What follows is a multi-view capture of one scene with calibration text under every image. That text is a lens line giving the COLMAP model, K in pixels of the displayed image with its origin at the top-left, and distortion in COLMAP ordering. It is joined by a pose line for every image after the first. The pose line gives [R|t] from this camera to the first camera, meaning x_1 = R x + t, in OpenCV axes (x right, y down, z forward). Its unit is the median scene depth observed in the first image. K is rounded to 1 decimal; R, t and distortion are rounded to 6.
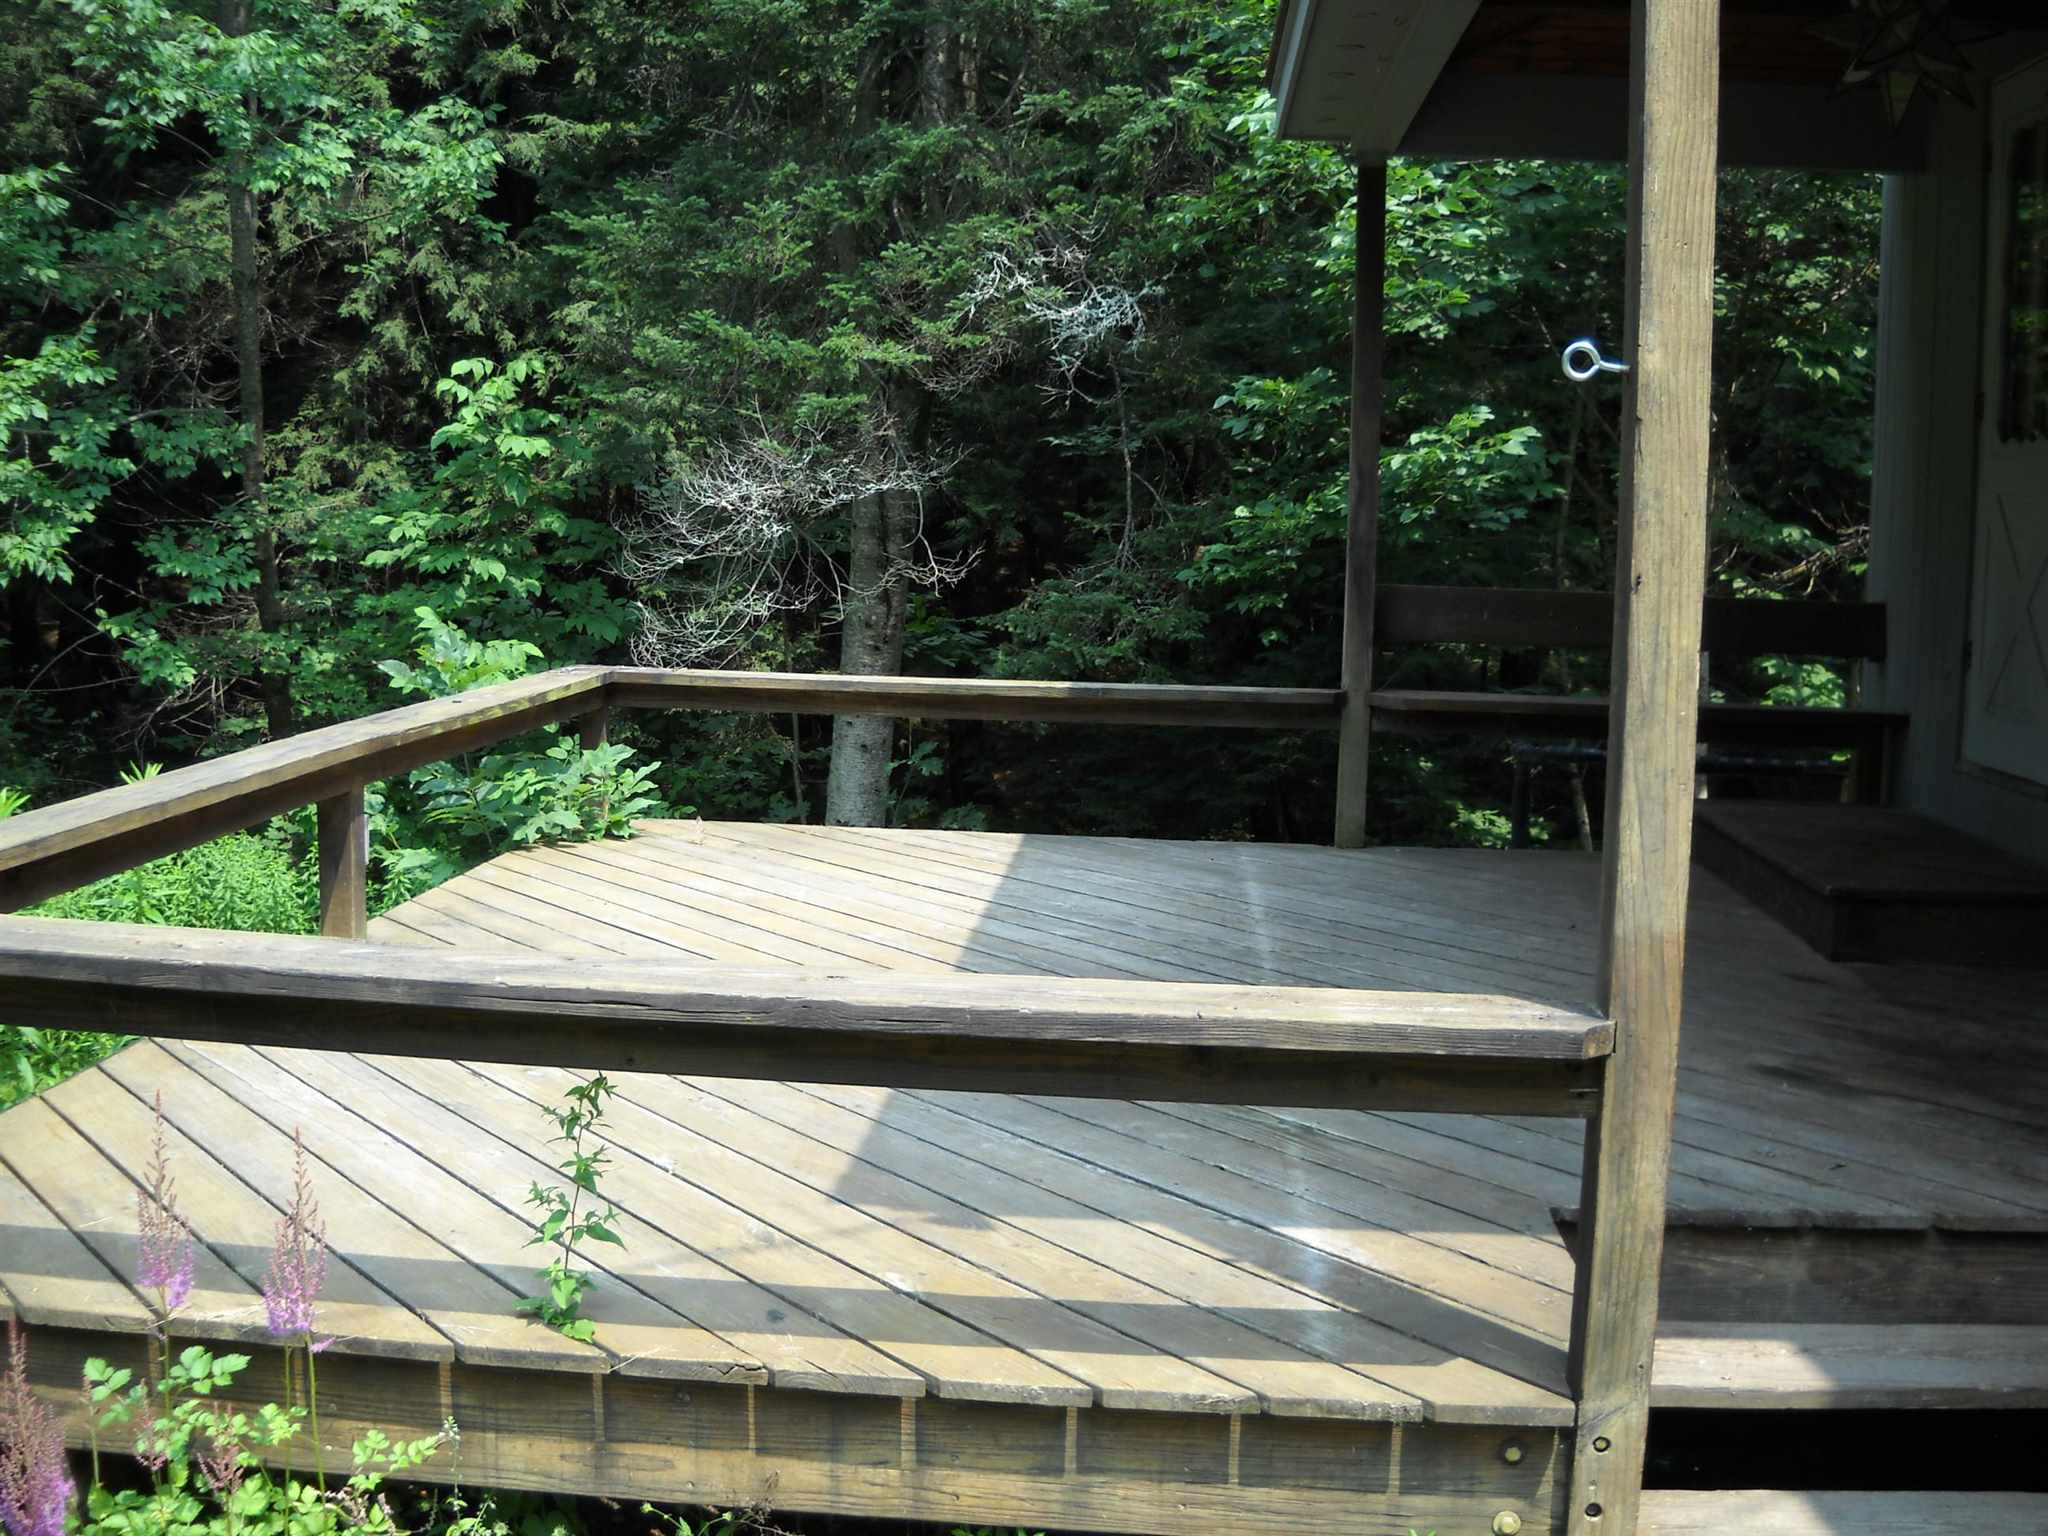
lens RADIAL K [[2310.5, 0, 1030.6], [0, 2310.5, 752.8], [0, 0, 1]] dist [-0.276568, 0.272907]
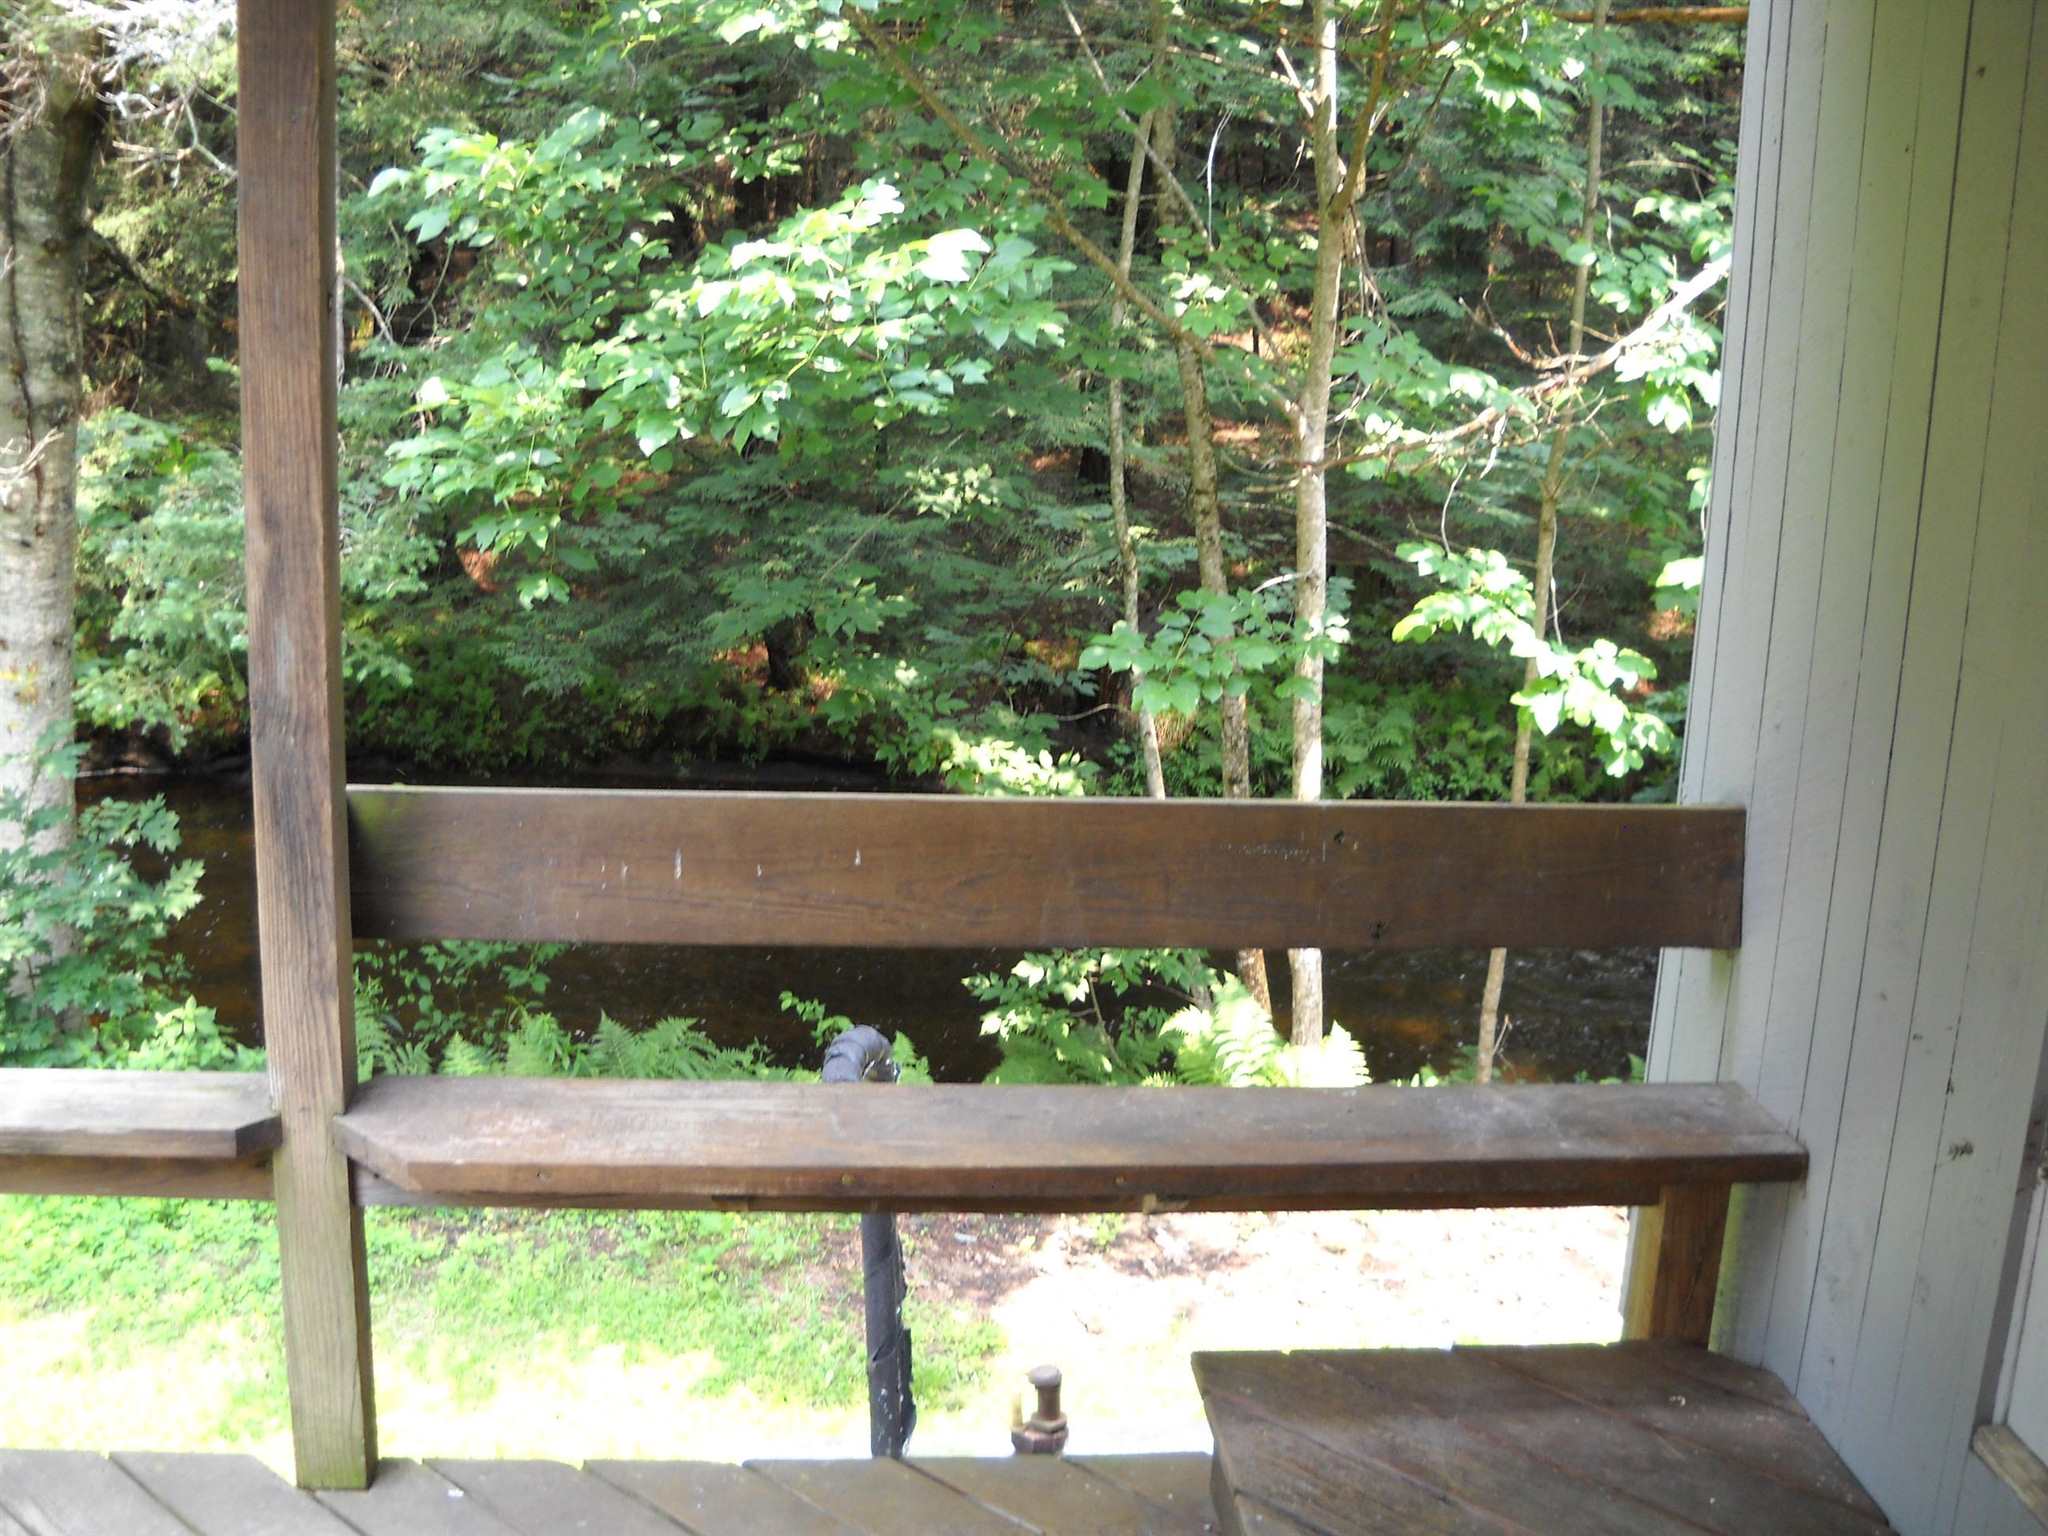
lens RADIAL K [[2310.5, 0, 1030.6], [0, 2310.5, 752.8], [0, 0, 1]] dist [-0.276568, 0.272907]
pose [[0.987778, -0.025077, 0.153838, 0.138639], [0.003072, 0.989913, 0.141645, -0.091012], [-0.155838, -0.139441, 0.977891, 0.440539]]
